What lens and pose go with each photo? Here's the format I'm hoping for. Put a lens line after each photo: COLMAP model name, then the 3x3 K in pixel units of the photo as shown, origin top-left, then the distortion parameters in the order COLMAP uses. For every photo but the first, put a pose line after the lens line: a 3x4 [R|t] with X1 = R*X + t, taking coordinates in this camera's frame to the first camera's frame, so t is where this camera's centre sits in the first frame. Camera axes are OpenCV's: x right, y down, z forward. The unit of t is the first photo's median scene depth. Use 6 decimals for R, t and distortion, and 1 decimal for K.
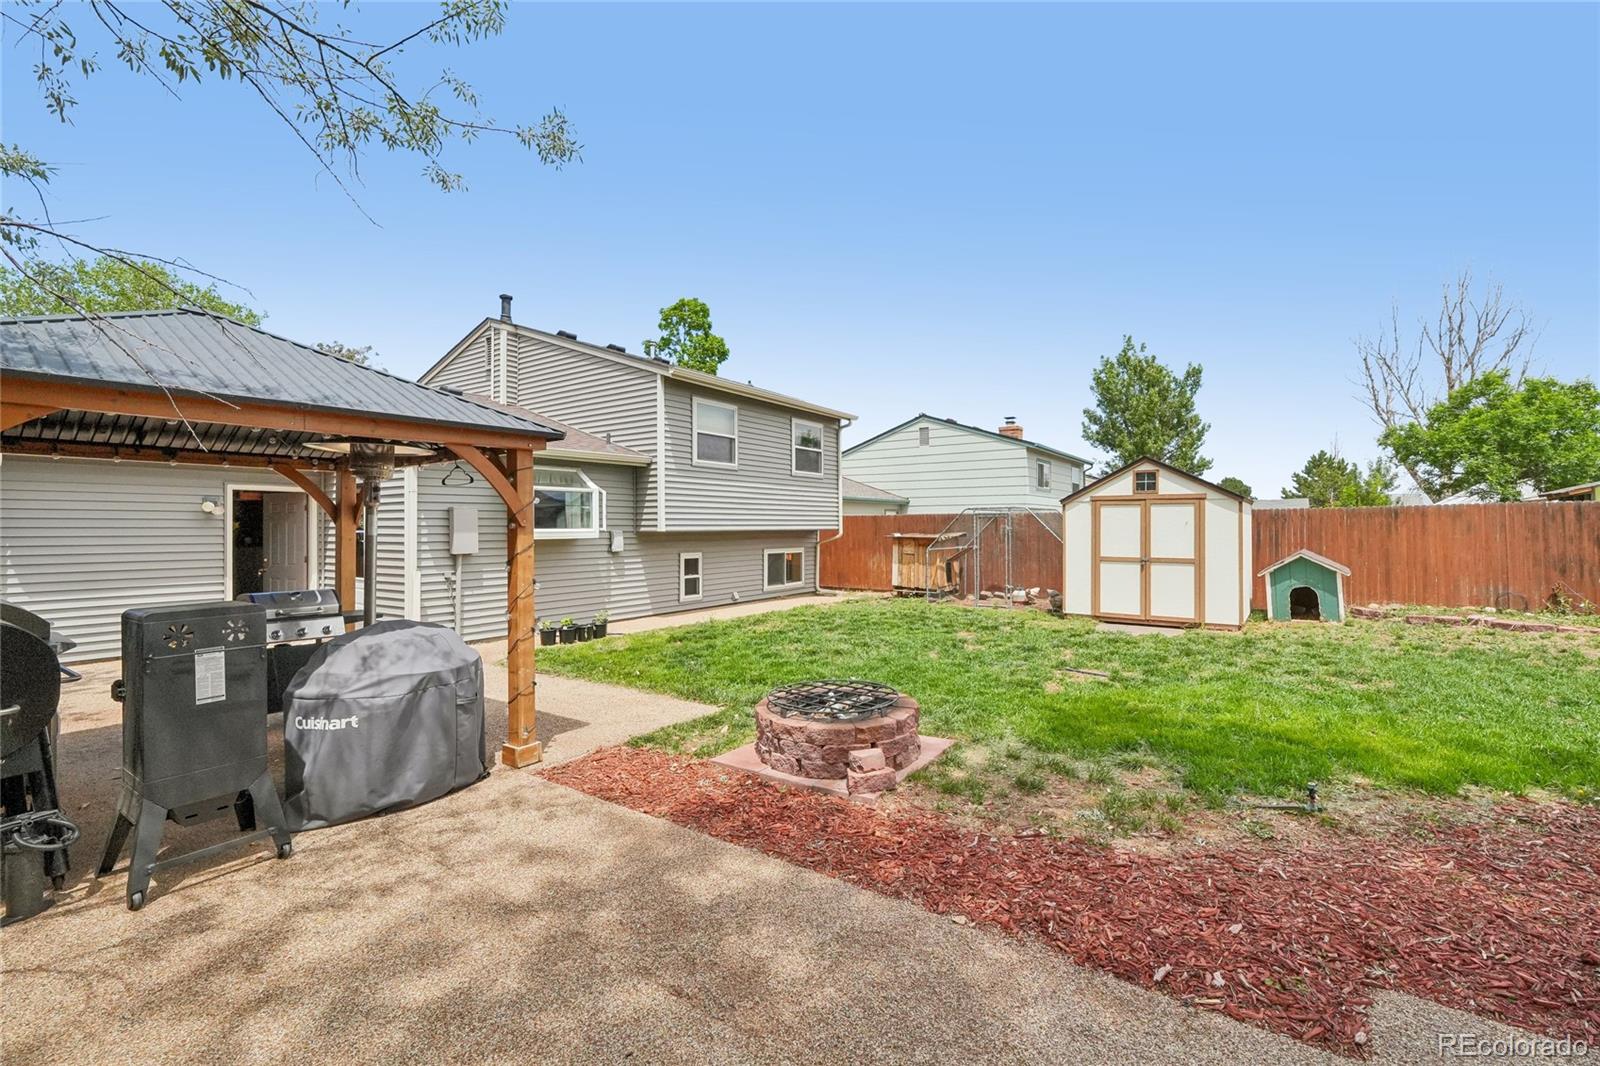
lens RADIAL K [[689.5, 0, 800.0], [0, 689.5, 533.0], [0, 0, 1]] dist [-0.000031, 0.000094]
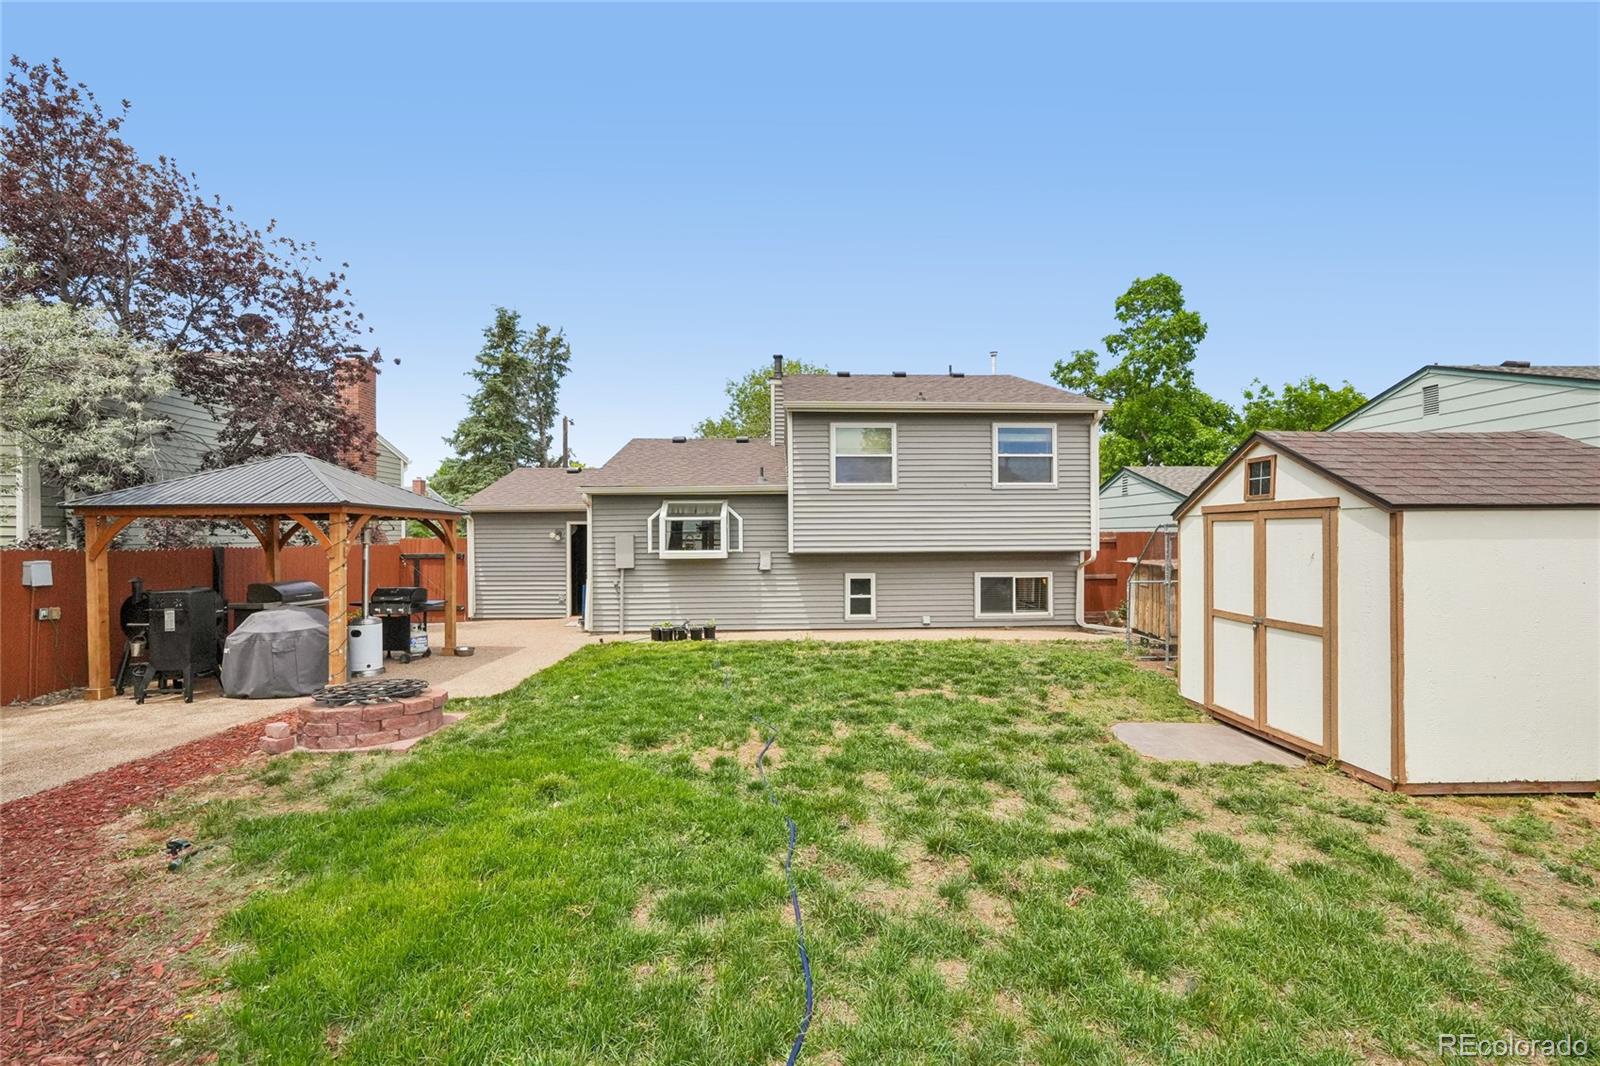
lens RADIAL K [[681.8, 0, 800.6], [0, 681.8, 542.6], [0, 0, 1]] dist [-0.002679, -0.000146]
pose [[0.613933, 0.005728, -0.789338, 0.591536], [-0.004221, 0.999983, 0.003974, -0.020062], [0.789347, 0.000892, 0.613947, 0.317948]]
